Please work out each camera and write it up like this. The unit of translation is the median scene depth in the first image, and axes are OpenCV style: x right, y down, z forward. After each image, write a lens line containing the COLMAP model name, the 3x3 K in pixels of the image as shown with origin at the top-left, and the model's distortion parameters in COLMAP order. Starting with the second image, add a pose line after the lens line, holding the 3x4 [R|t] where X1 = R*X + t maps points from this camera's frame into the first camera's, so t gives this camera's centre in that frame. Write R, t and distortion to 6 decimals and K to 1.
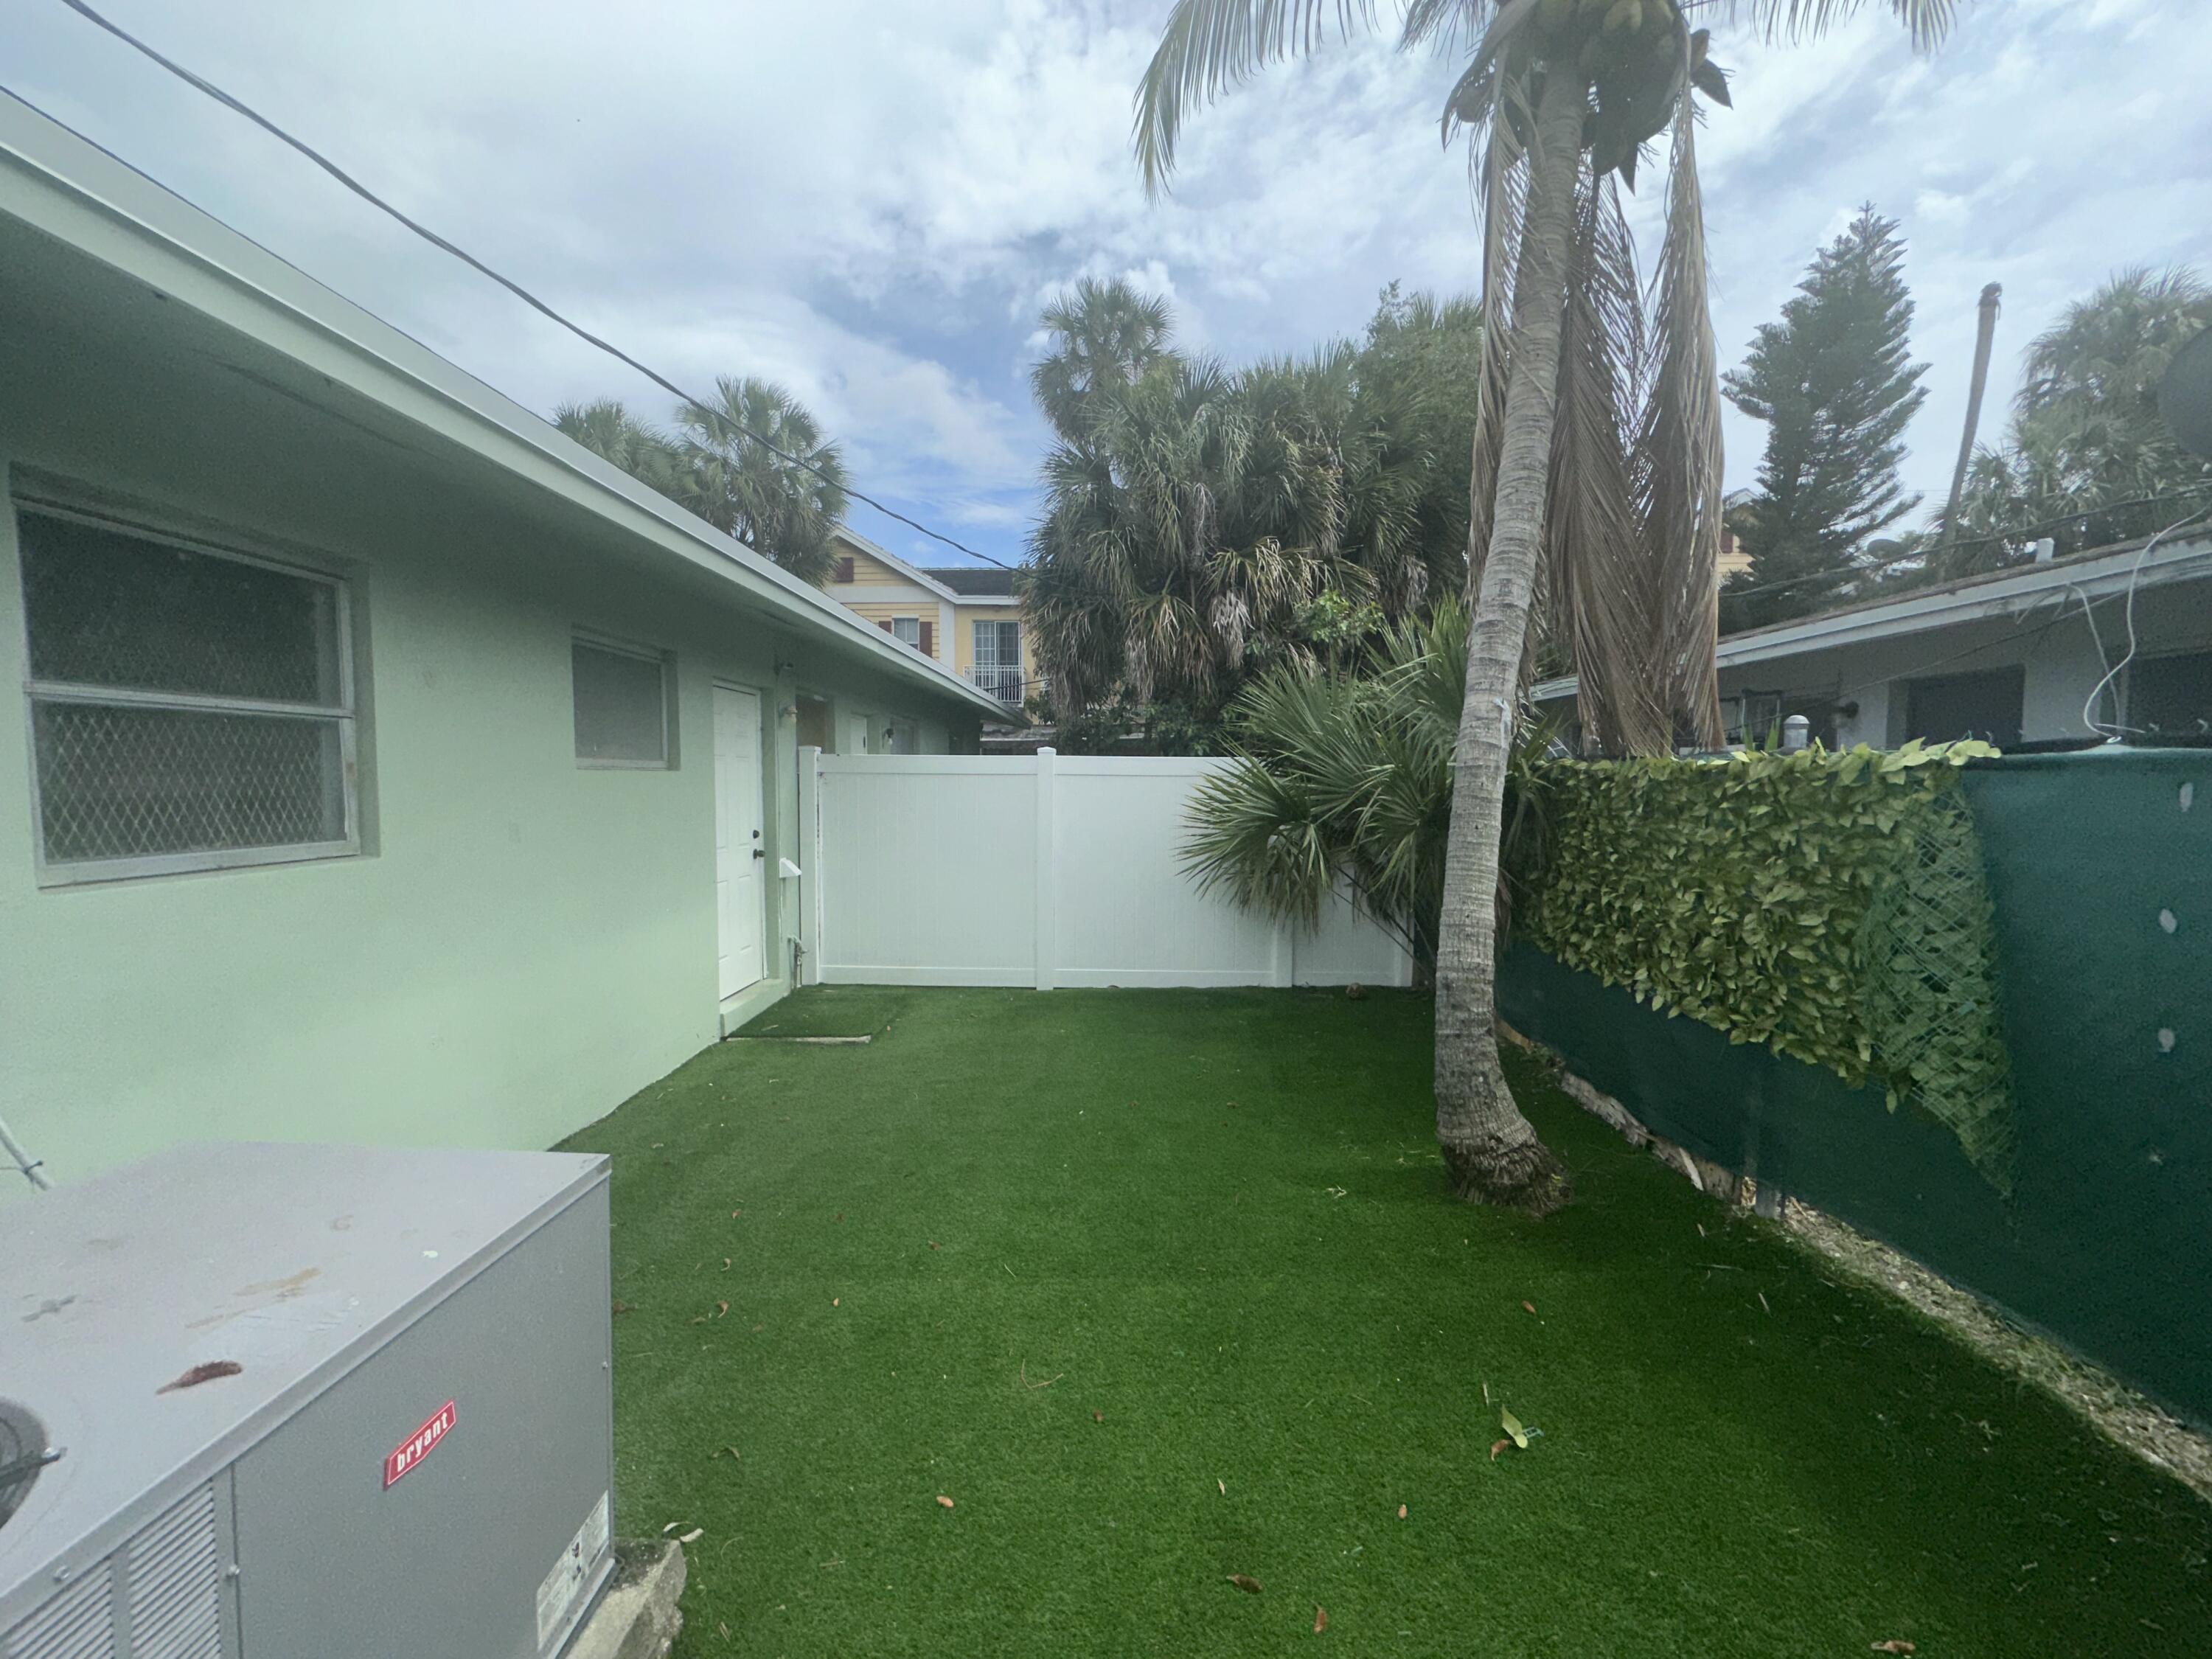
lens RADIAL K [[884.3, 0, 1101.1], [0, 884.3, 829.3], [0, 0, 1]] dist [-0.000764, 0.000584]
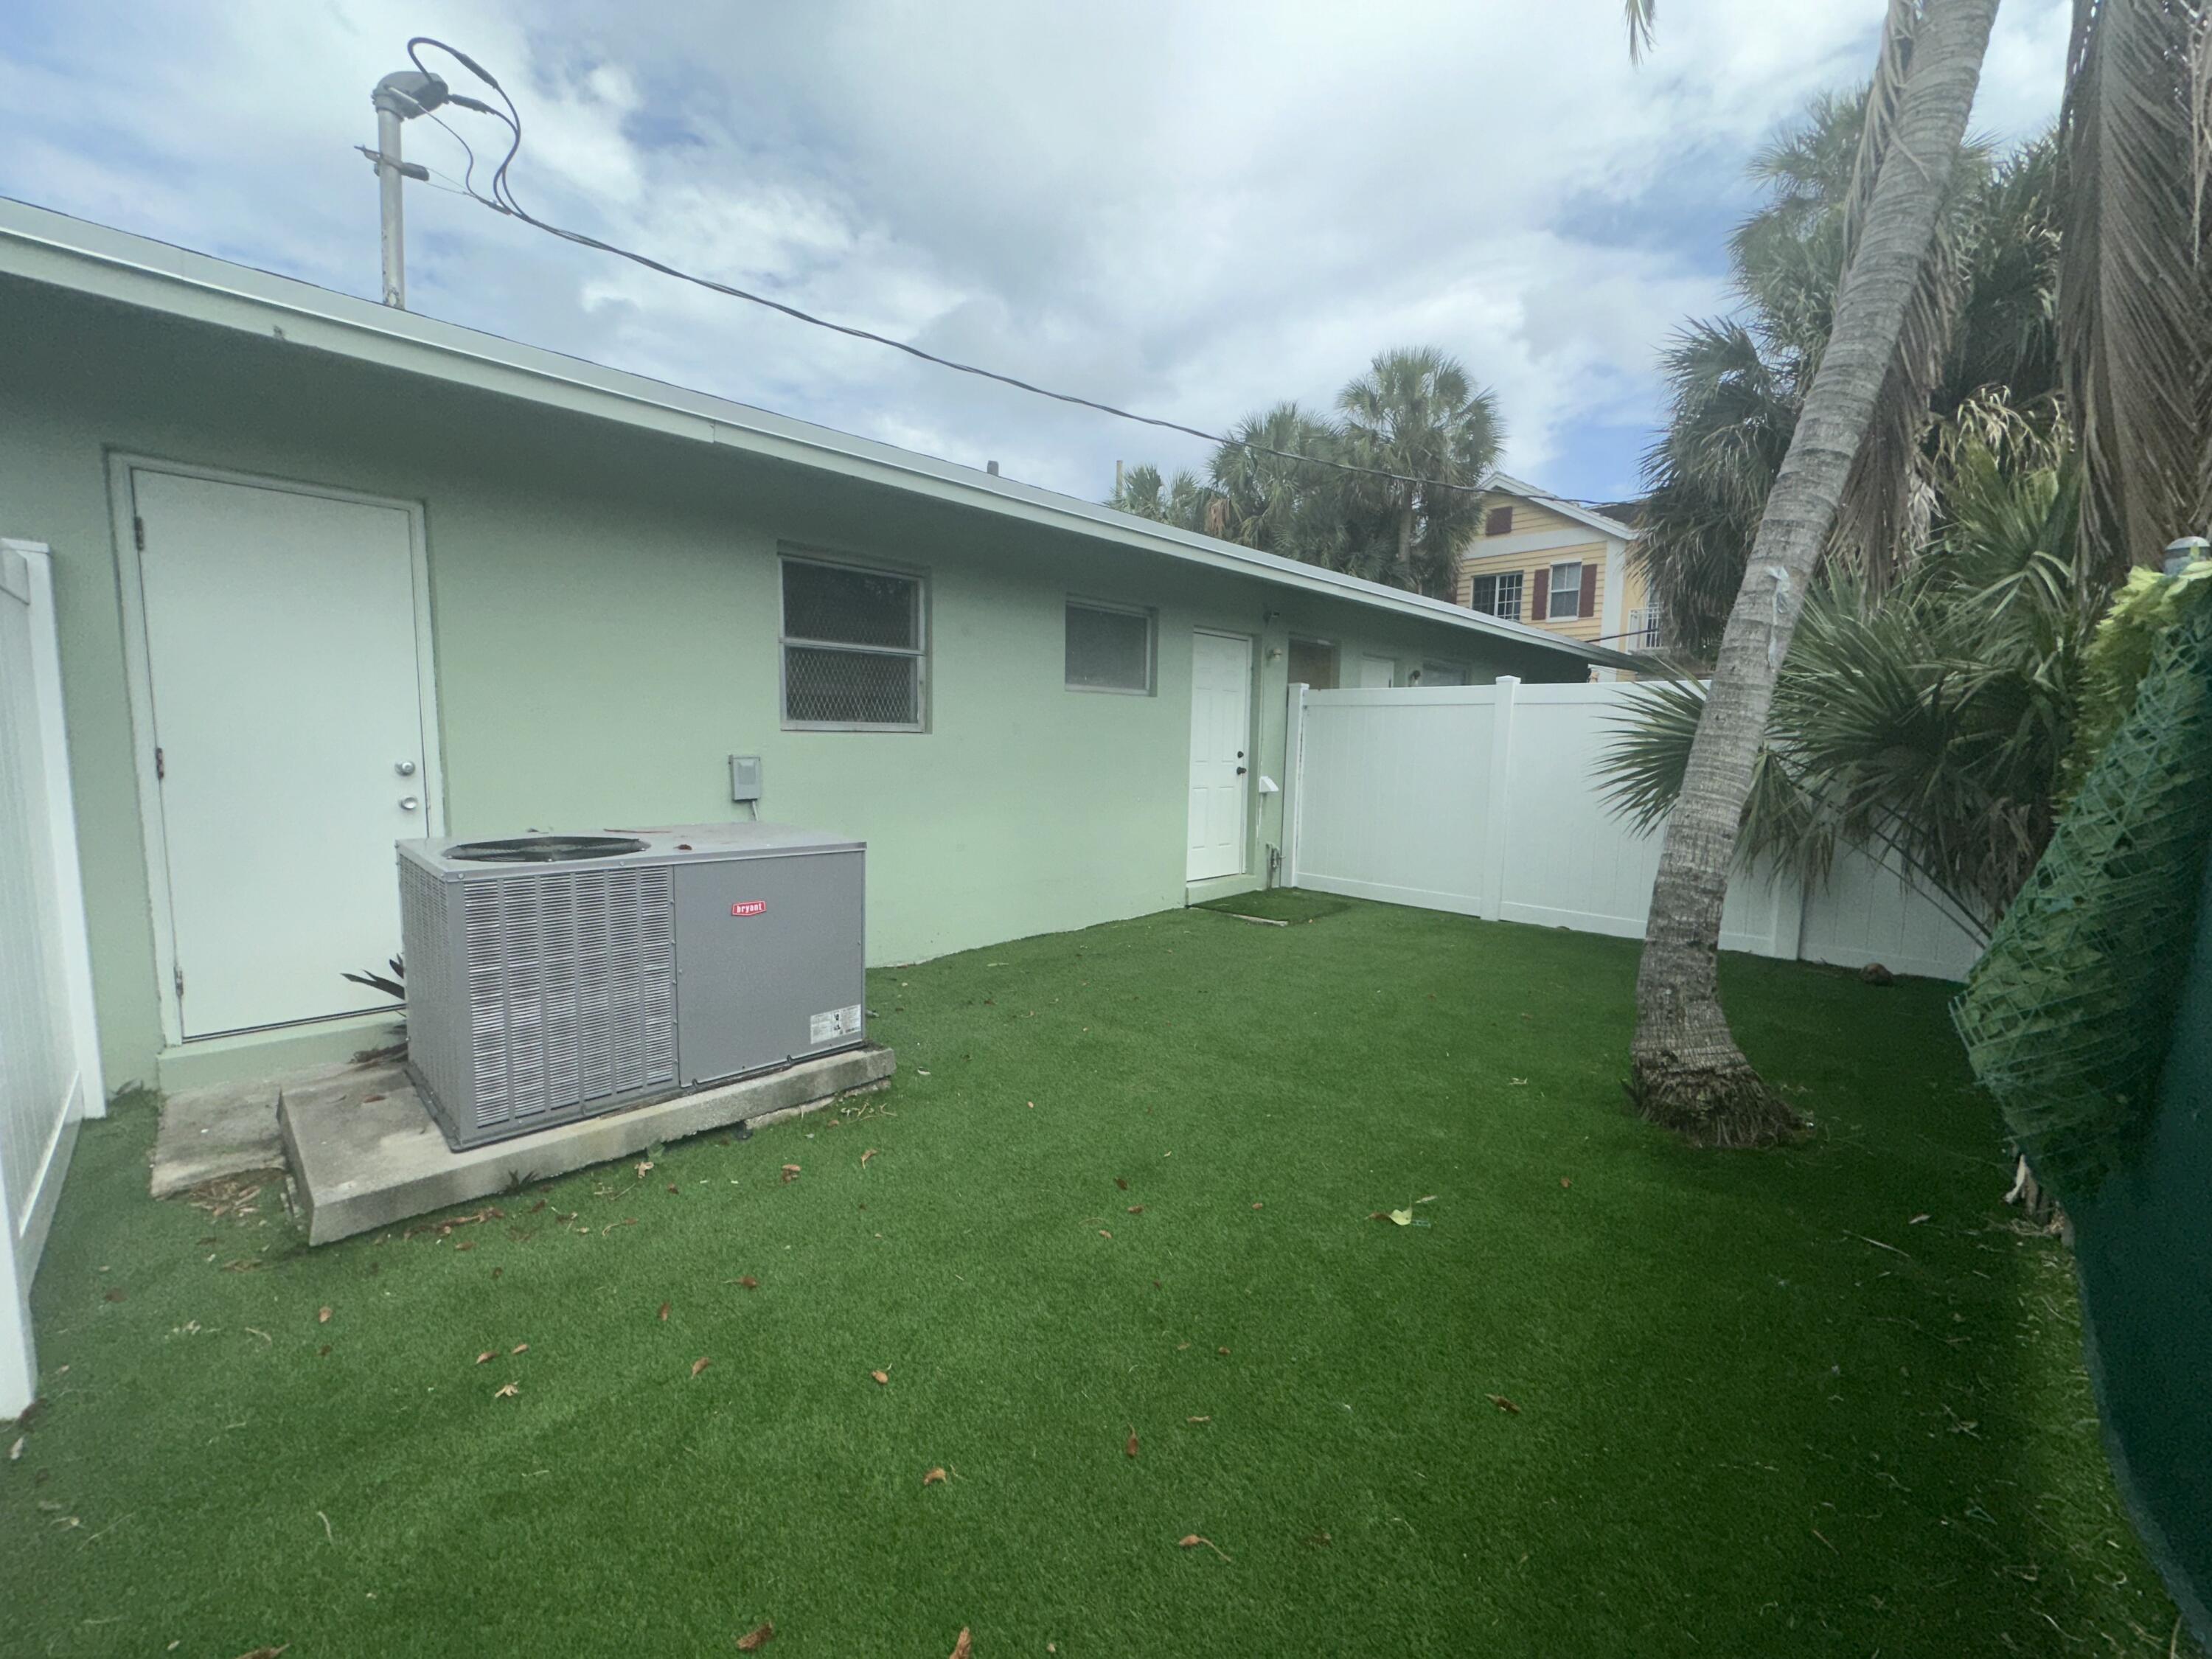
lens RADIAL K [[884.3, 0, 1107.6], [0, 884.3, 830.2], [0, 0, 1]] dist [-0.000764, 0.000584]
pose [[0.733925, 0.078806, -0.674643, 0.437043], [-0.053342, 0.996866, 0.058415, 0.067464], [0.677132, -0.006885, 0.735829, -0.044938]]
